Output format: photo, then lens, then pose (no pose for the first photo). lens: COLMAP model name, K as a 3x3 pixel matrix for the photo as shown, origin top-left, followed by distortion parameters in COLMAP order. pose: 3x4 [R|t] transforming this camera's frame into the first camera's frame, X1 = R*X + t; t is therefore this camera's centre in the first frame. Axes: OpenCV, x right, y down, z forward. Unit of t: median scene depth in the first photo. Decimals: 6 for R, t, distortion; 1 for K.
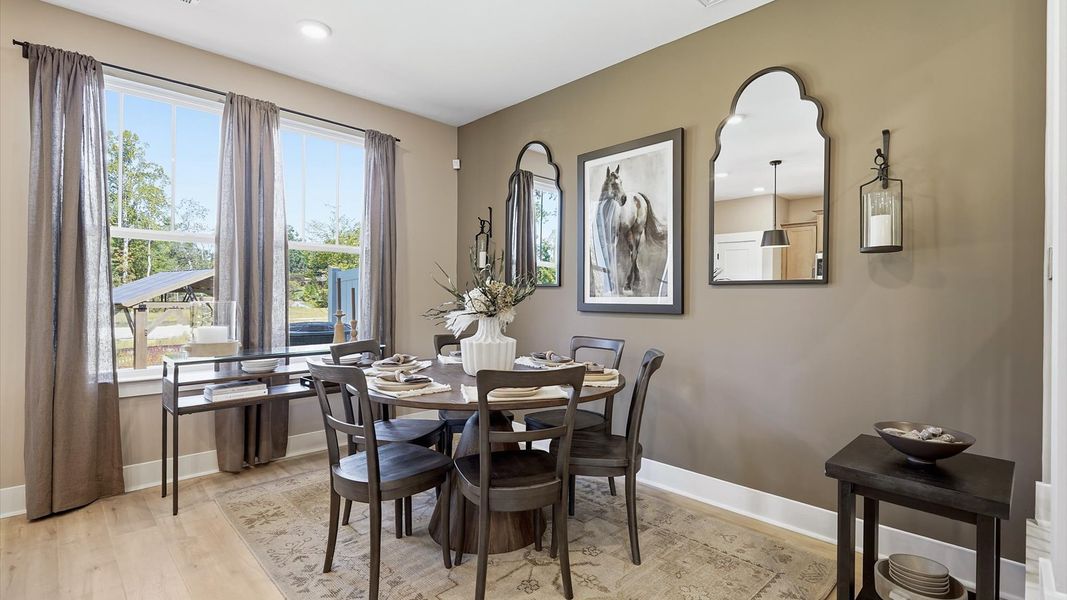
lens RADIAL K [[489.3, 0, 528.3], [0, 489.3, 300.5], [0, 0, 1]] dist [0.001508, 0.000446]
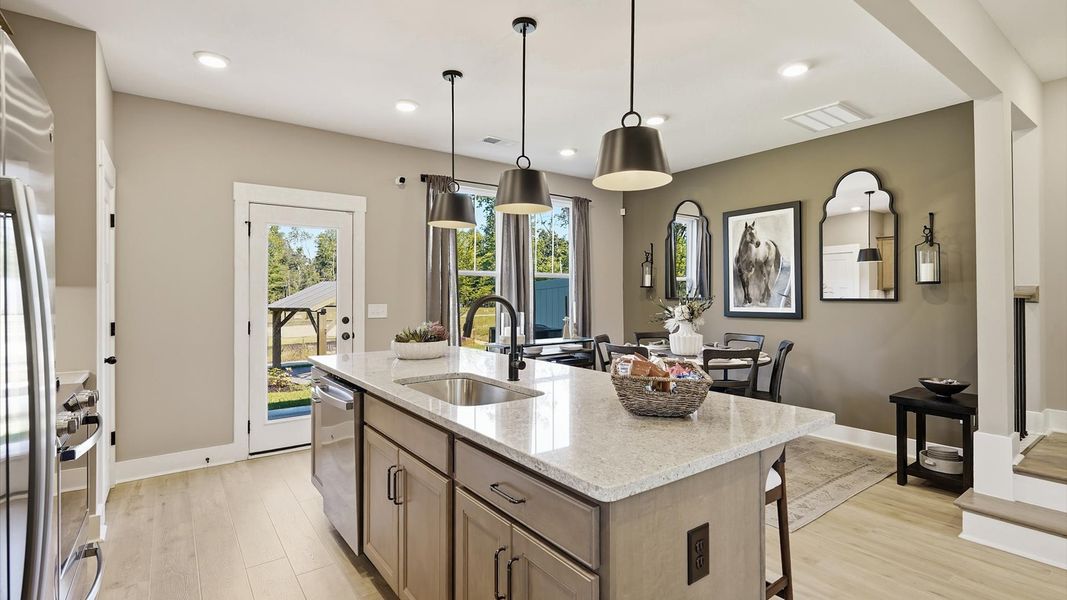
lens RADIAL K [[489.3, 0, 538.7], [0, 489.3, 294.8], [0, 0, 1]] dist [0.001508, 0.000446]
pose [[0.990002, -0.010471, -0.140661, -0.292065], [0.008955, 0.999895, -0.011406, -0.037960], [0.140766, 0.010032, 0.989992, -0.658679]]
